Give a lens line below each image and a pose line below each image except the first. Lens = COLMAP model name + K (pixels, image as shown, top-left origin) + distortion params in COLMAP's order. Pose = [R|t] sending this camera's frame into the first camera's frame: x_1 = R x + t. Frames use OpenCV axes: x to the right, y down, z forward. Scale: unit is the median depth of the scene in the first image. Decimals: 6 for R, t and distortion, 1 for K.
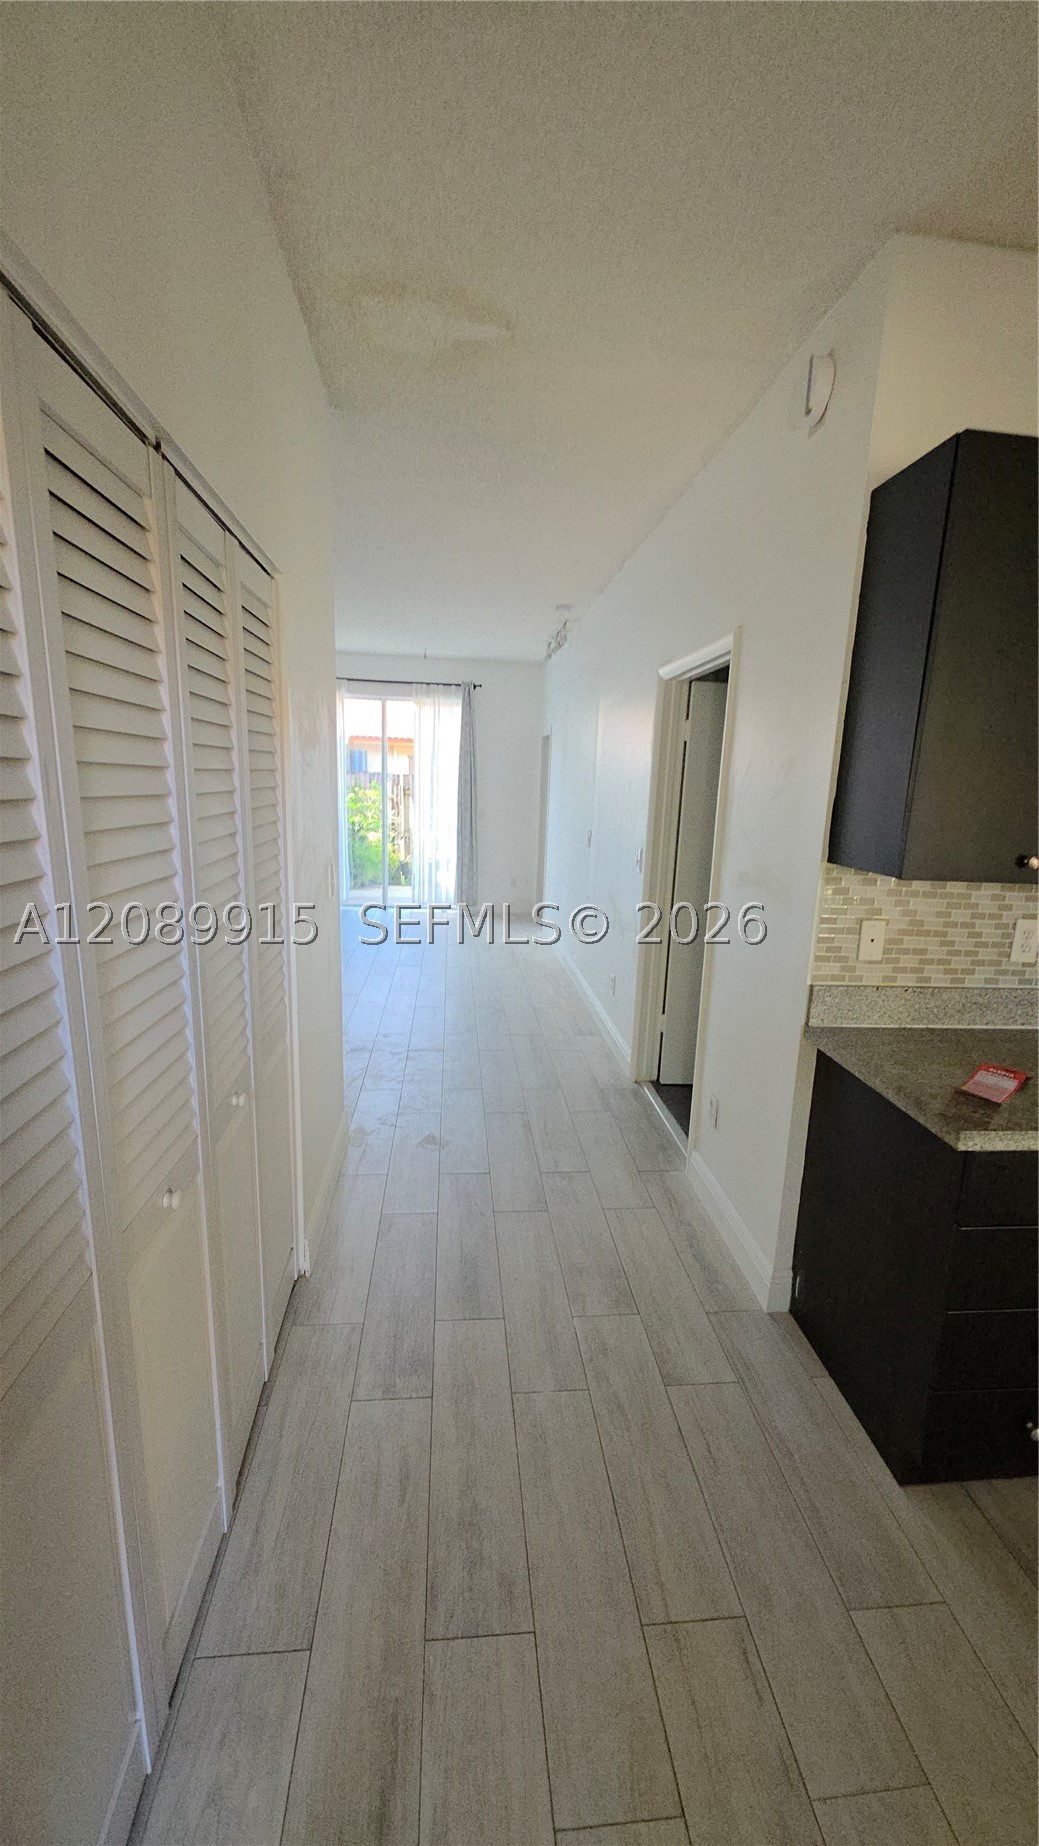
lens RADIAL K [[733.2, 0, 527.7], [0, 733.2, 928.8], [0, 0, 1]] dist [0.019341, -0.009692]
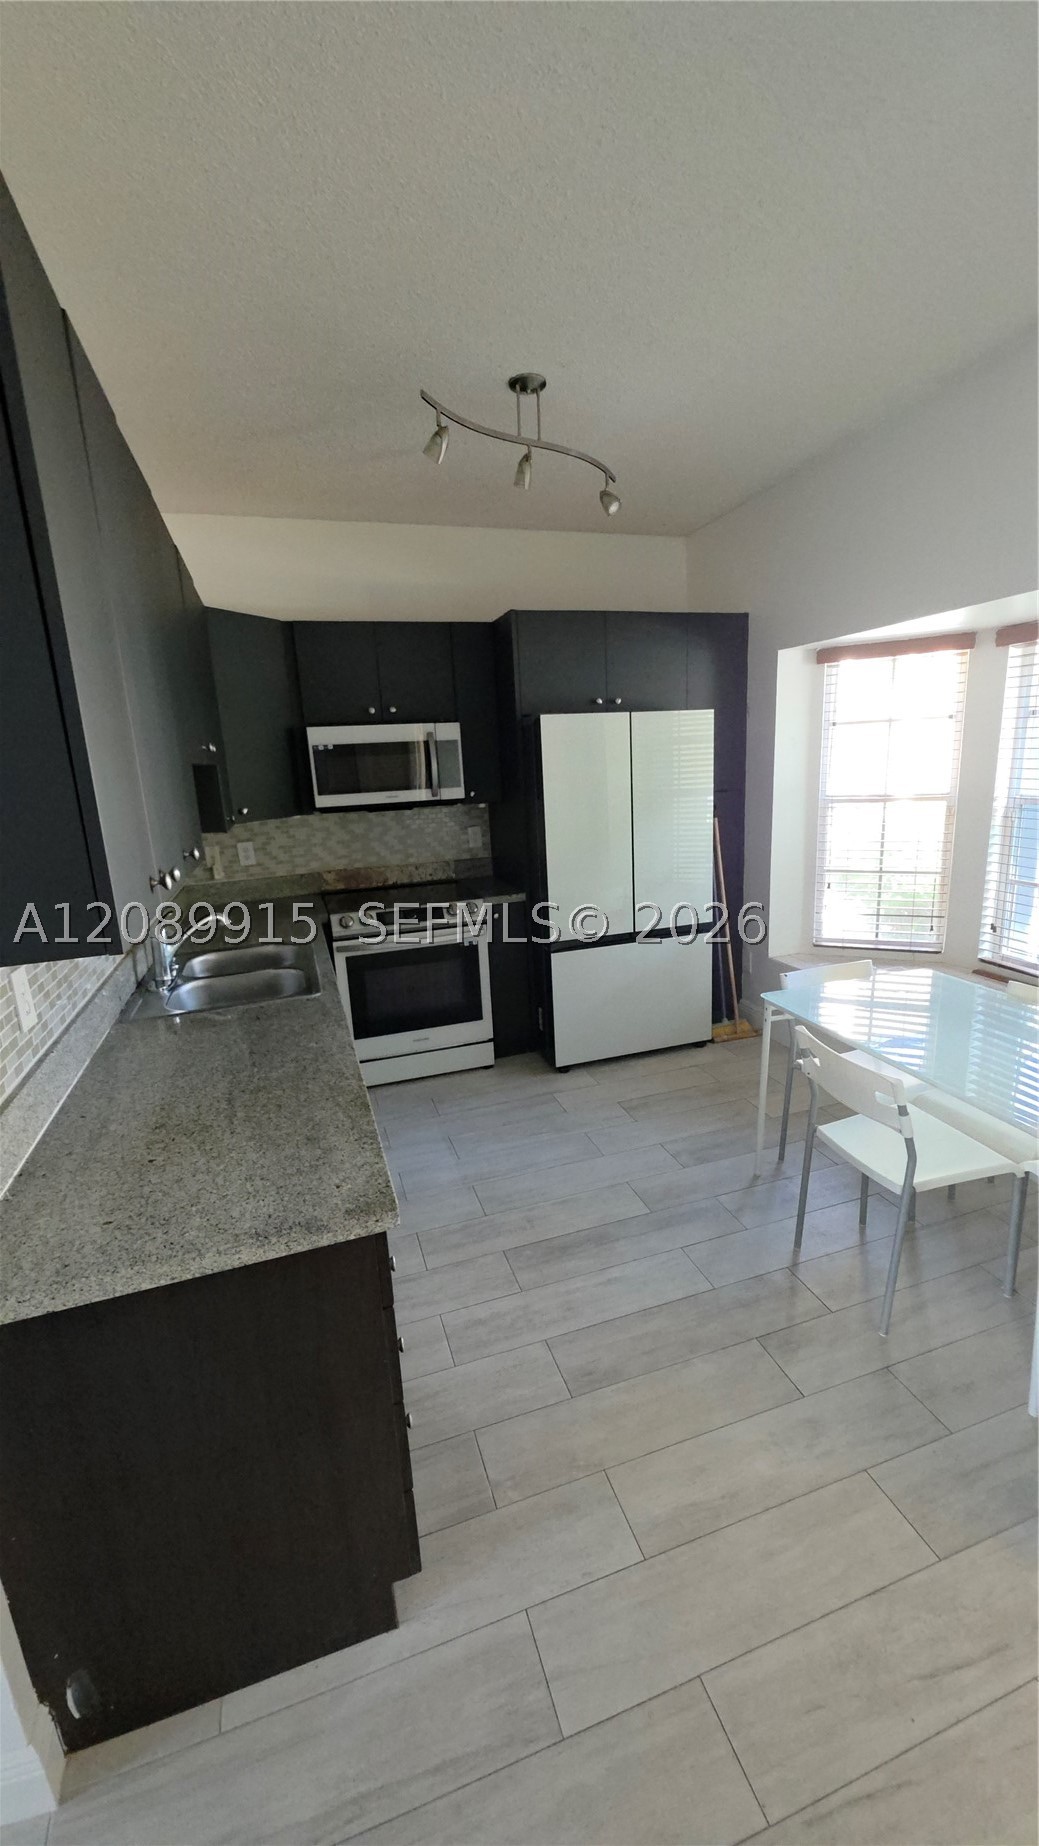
lens RADIAL K [[733.2, 0, 527.7], [0, 733.2, 928.8], [0, 0, 1]] dist [0.019341, -0.009692]
pose [[-0.213860, -0.256151, 0.942683, -0.088655], [0.233243, 0.923708, 0.303909, -0.152703], [-0.948610, 0.284868, -0.137799, 0.626877]]
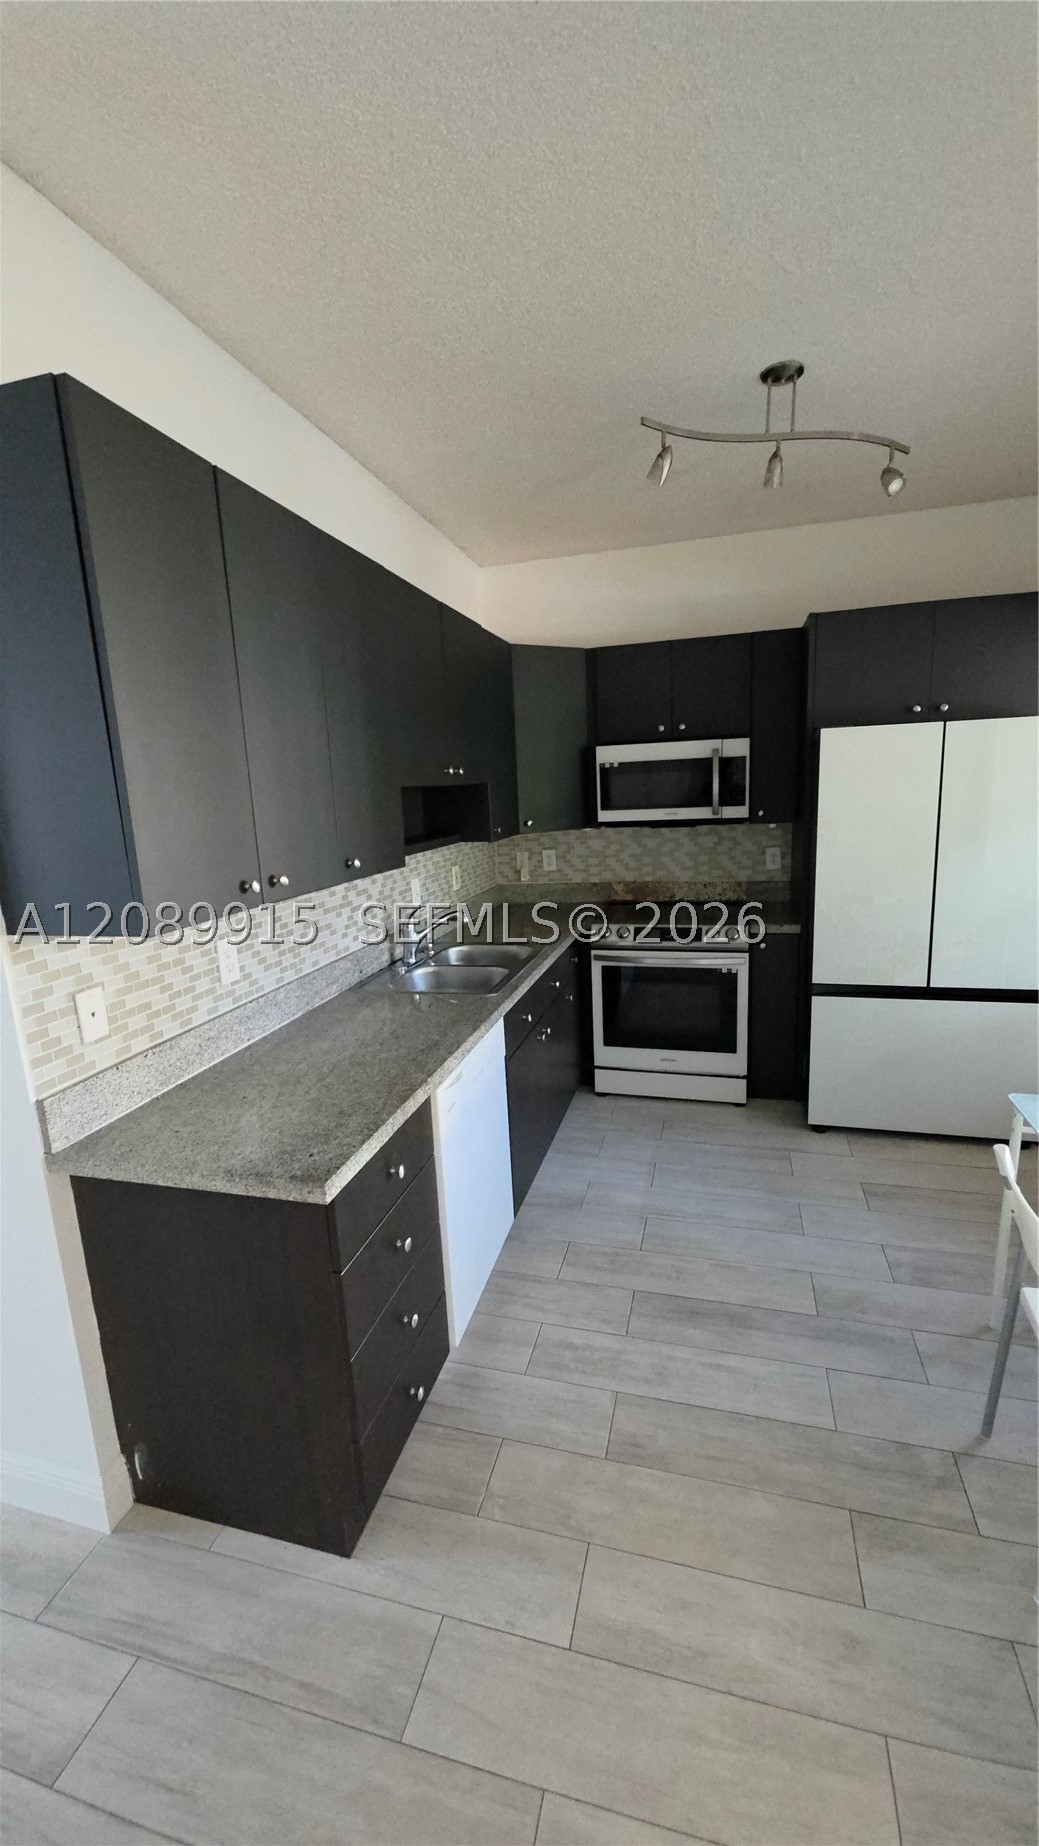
lens RADIAL K [[733.2, 0, 527.7], [0, 733.2, 928.8], [0, 0, 1]] dist [0.019341, -0.009692]
pose [[0.361442, -0.239852, 0.901016, -0.054497], [0.244674, 0.956880, 0.156572, -0.081249], [-0.899719, 0.163864, 0.404543, 0.242317]]
